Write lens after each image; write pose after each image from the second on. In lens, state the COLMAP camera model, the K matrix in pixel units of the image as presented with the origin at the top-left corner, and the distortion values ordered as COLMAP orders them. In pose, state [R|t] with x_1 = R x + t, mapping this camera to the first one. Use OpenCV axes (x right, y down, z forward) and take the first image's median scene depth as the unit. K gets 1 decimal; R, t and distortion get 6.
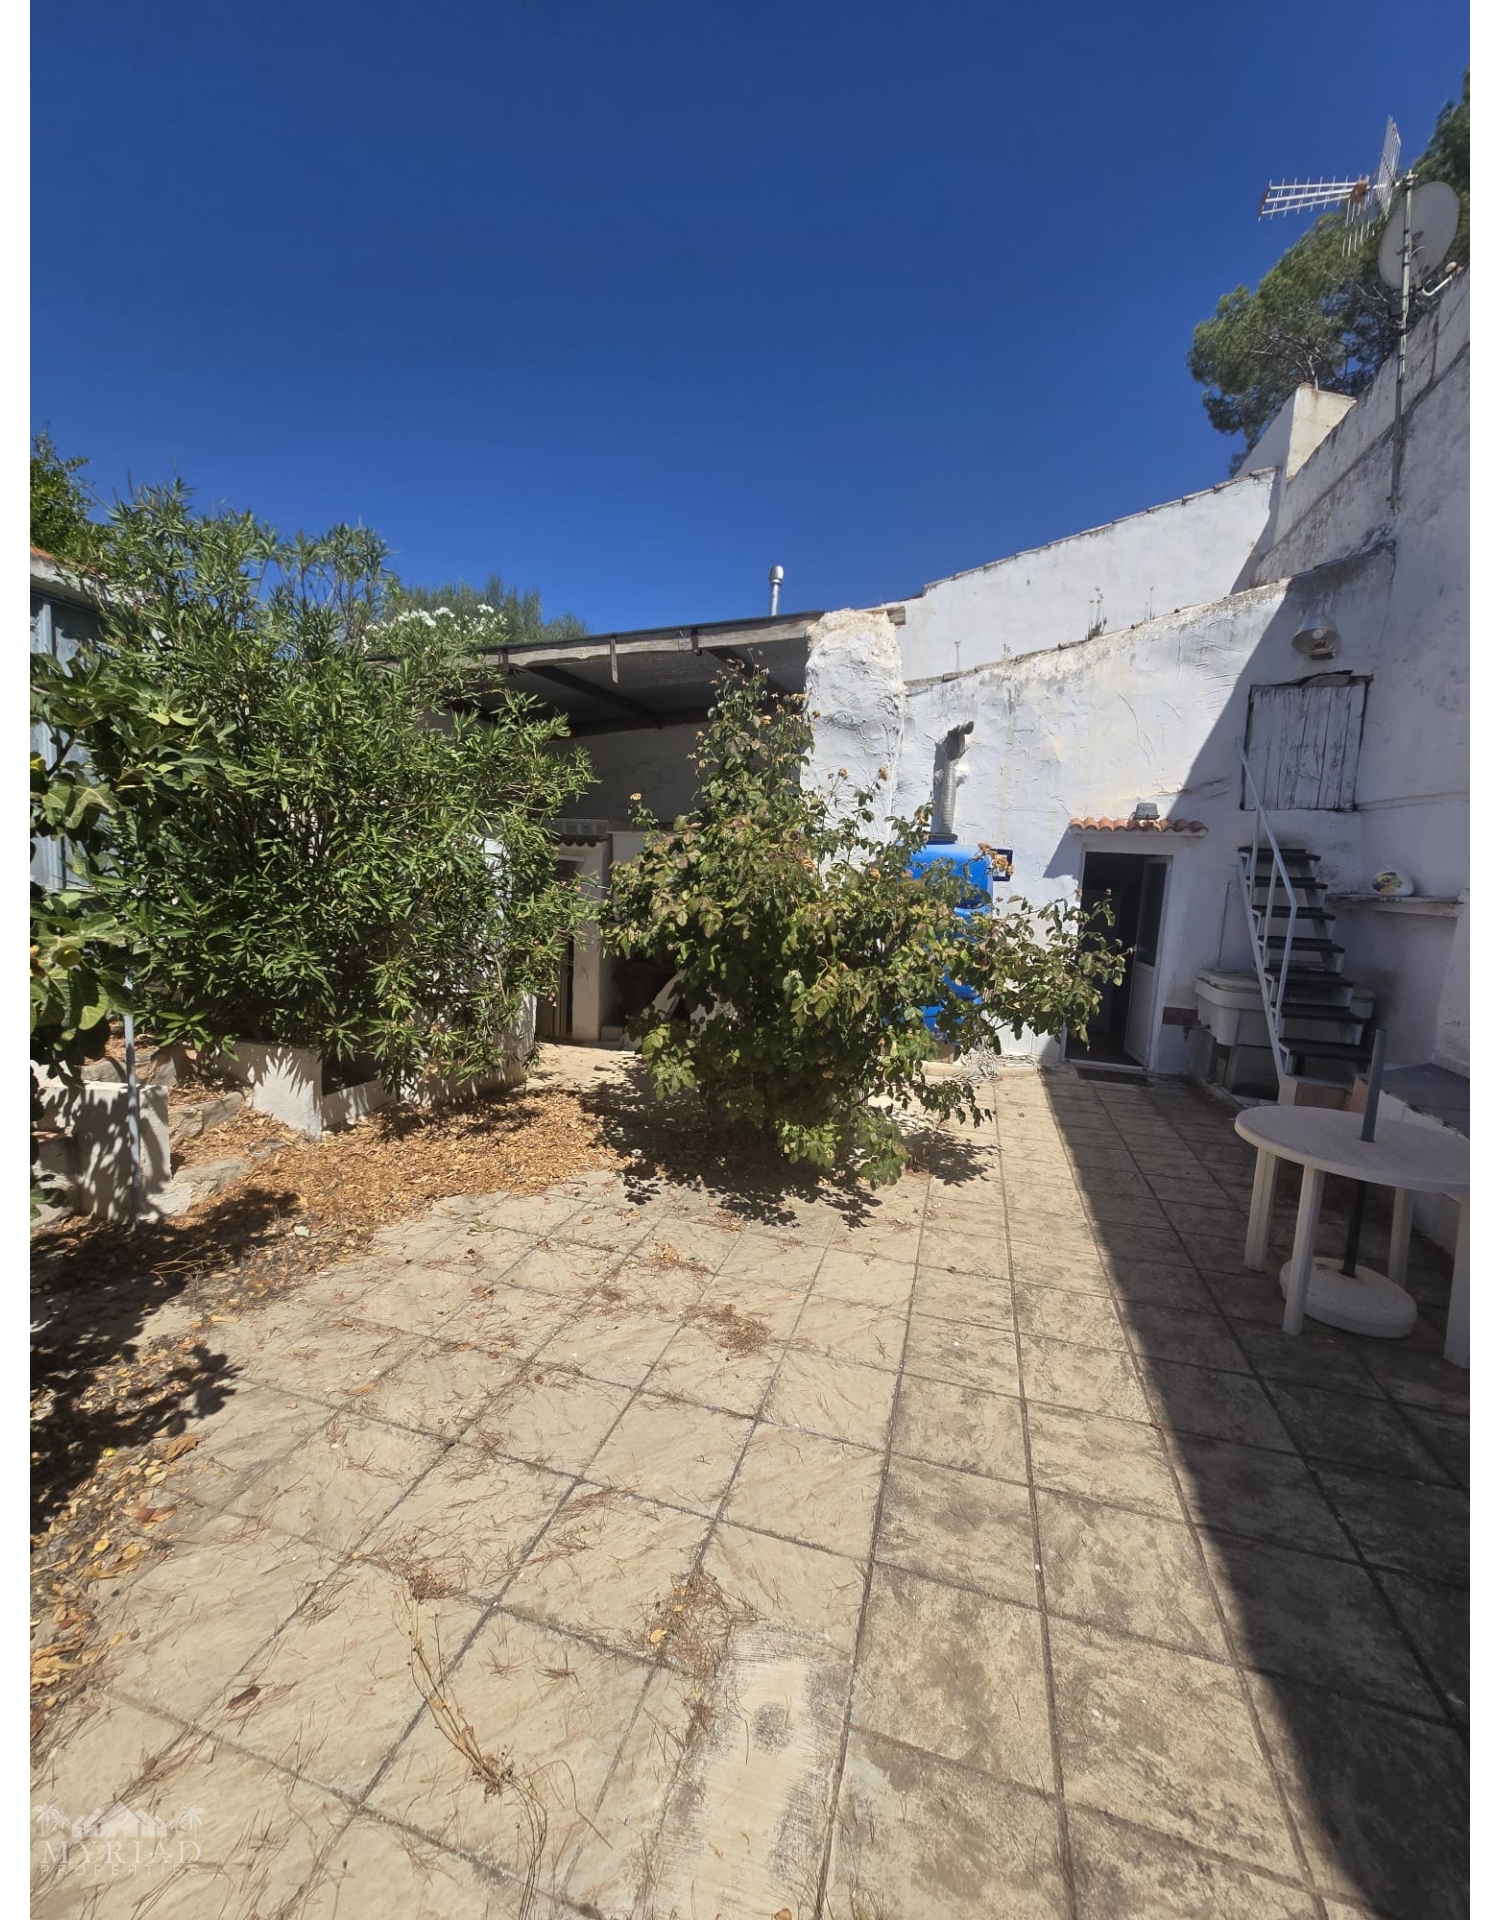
lens RADIAL K [[774.9, 0, 741.5], [0, 774.9, 957.3], [0, 0, 1]] dist [-0.006000, 0.000795]
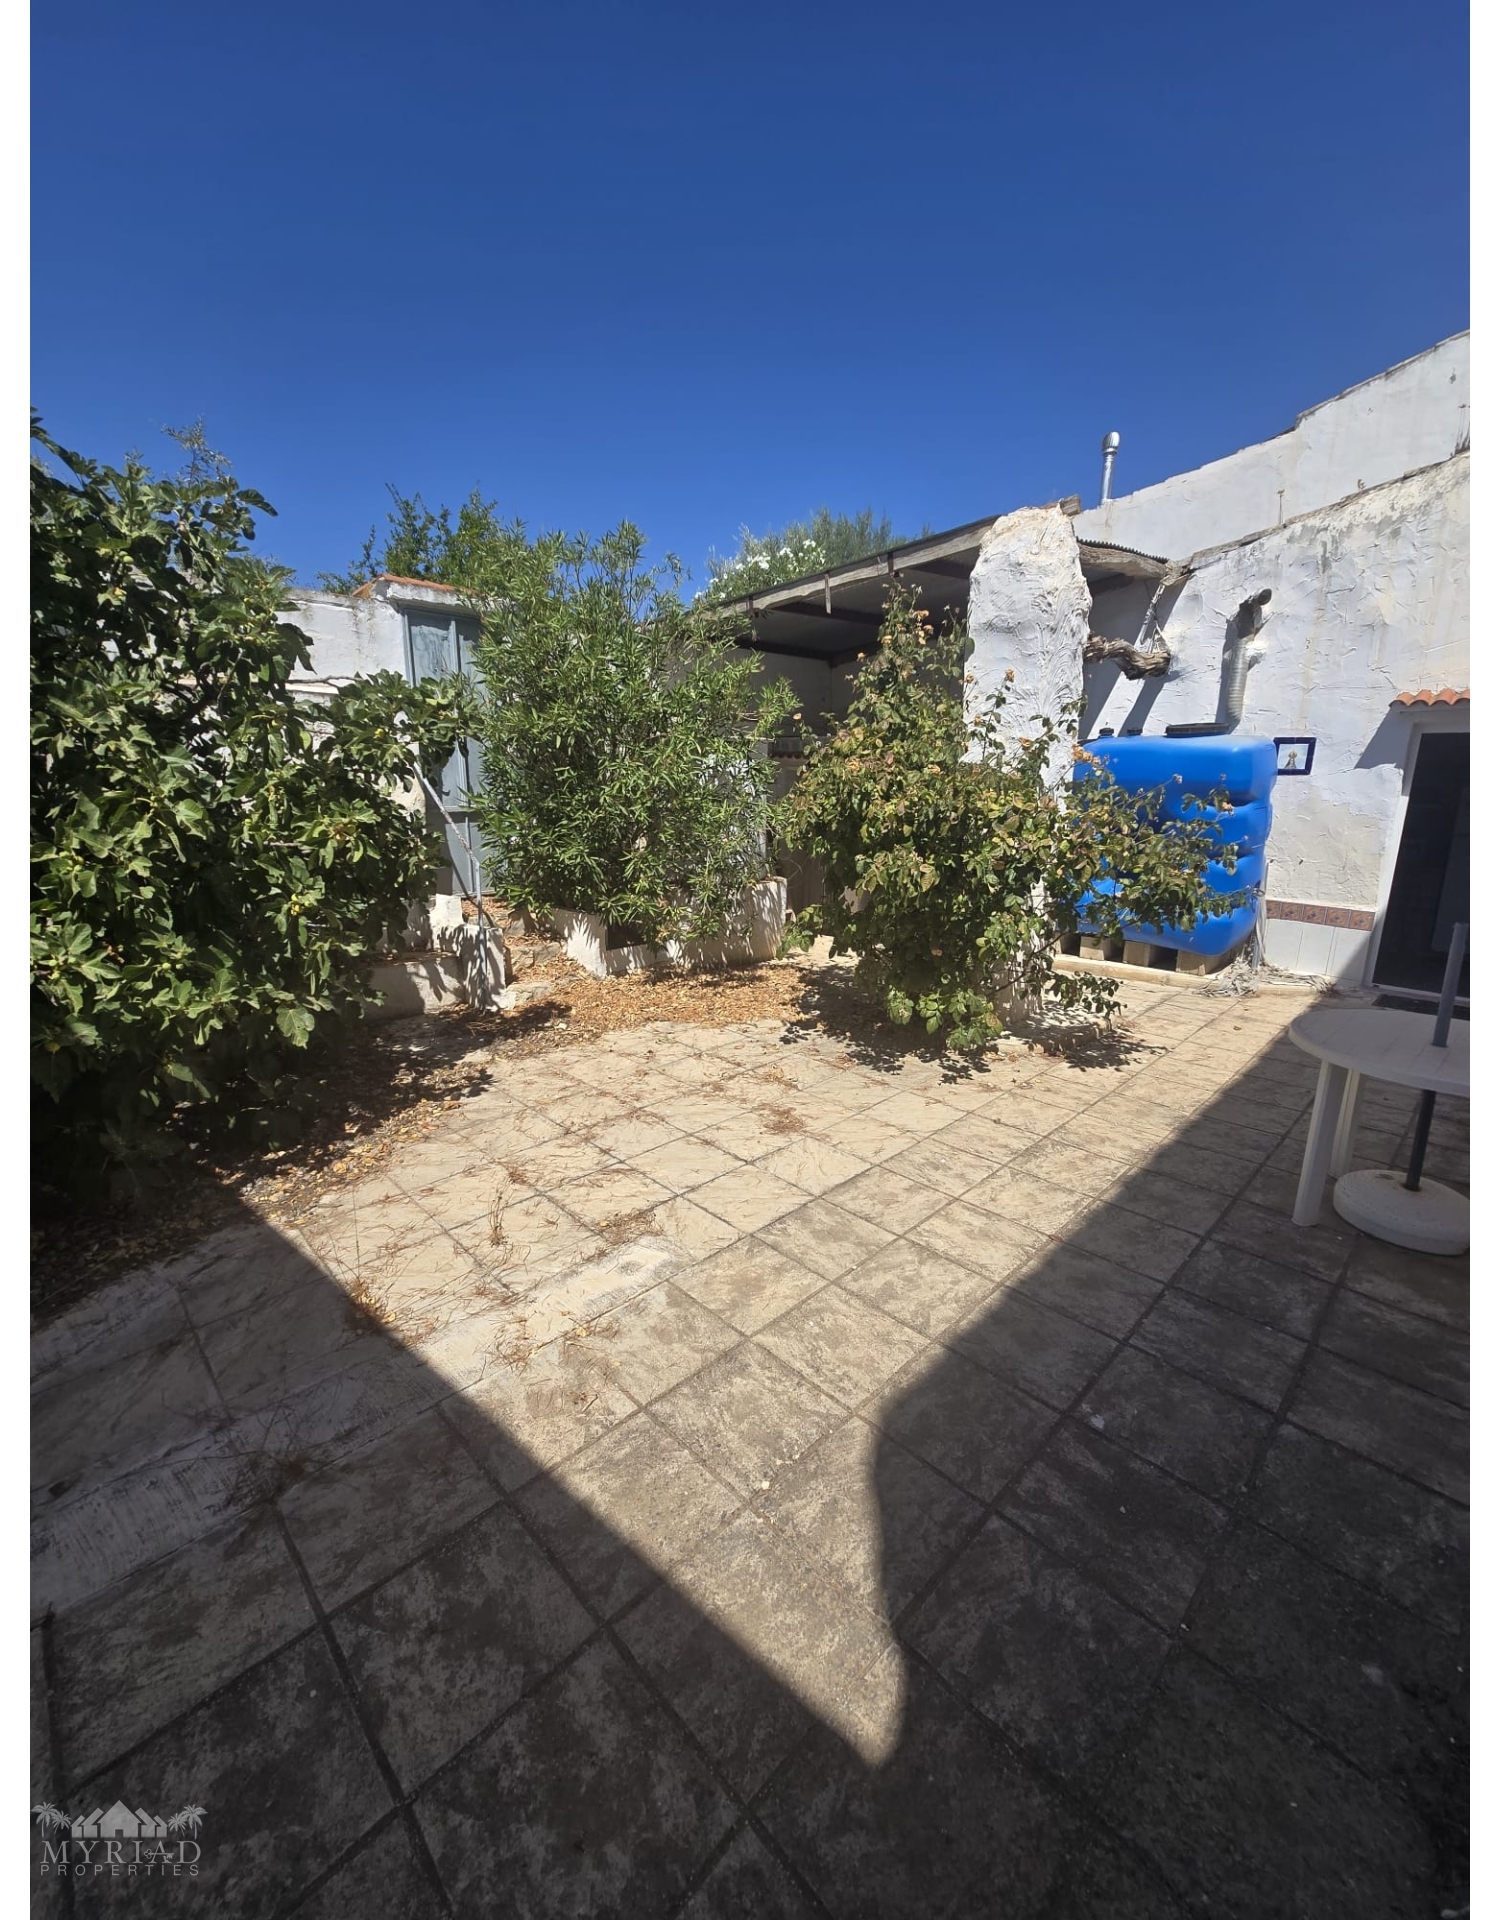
lens RADIAL K [[774.9, 0, 750.4], [0, 774.9, 956.2], [0, 0, 1]] dist [-0.006000, 0.000795]
pose [[0.877356, 0.065152, -0.475396, 0.419208], [-0.015121, 0.994001, 0.108319, 0.037158], [0.479602, -0.087845, 0.873078, -0.135884]]
